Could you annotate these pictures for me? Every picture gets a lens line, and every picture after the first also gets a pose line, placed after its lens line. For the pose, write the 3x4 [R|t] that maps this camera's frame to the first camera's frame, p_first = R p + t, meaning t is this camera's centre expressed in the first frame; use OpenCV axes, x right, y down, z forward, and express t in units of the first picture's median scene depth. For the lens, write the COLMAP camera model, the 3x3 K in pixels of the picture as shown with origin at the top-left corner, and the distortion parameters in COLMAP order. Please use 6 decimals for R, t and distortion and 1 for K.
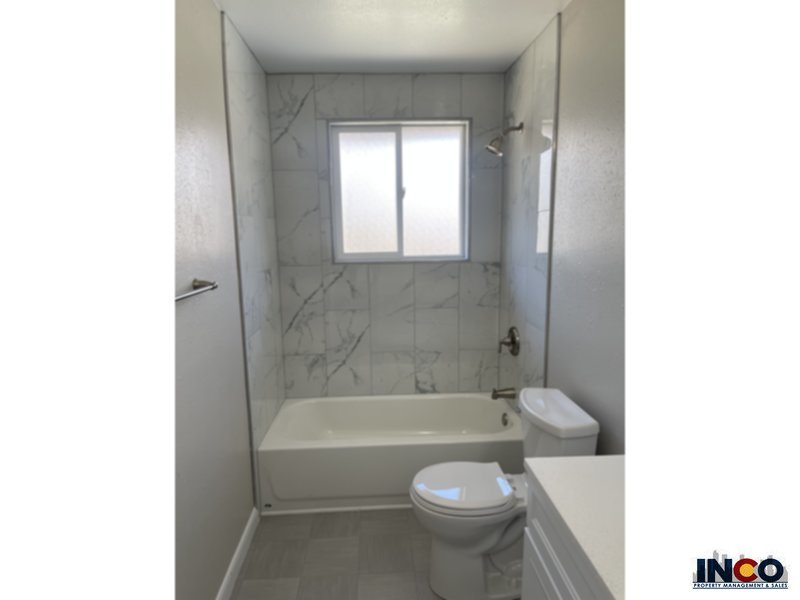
lens RADIAL K [[458.6, 0, 400.0], [0, 458.6, 300.0], [0, 0, 1]] dist [0.103357, -0.124811]
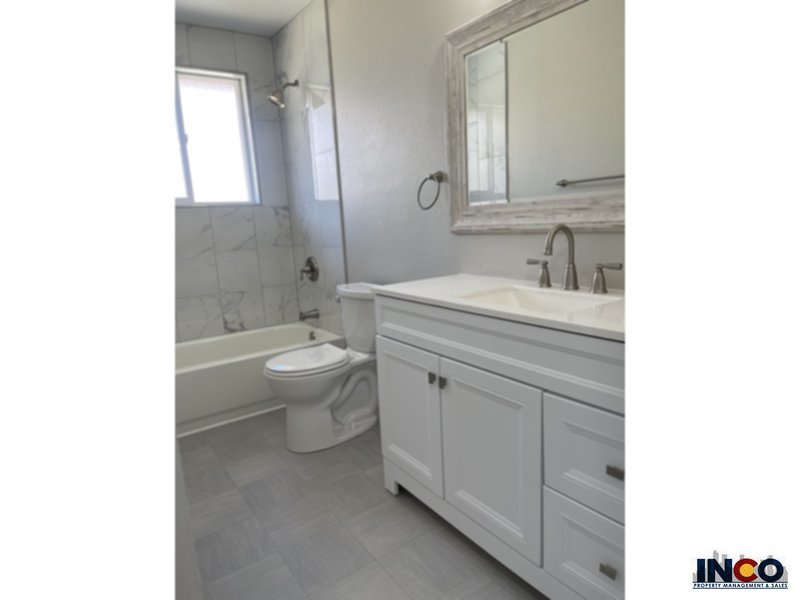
lens RADIAL K [[458.6, 0, 400.0], [0, 458.6, 300.0], [0, 0, 1]] dist [0.103357, -0.124811]
pose [[0.844536, -0.127771, 0.520032, -0.179488], [0.126057, 0.991263, 0.038834, 0.142105], [-0.520450, 0.032757, 0.853264, -0.122878]]
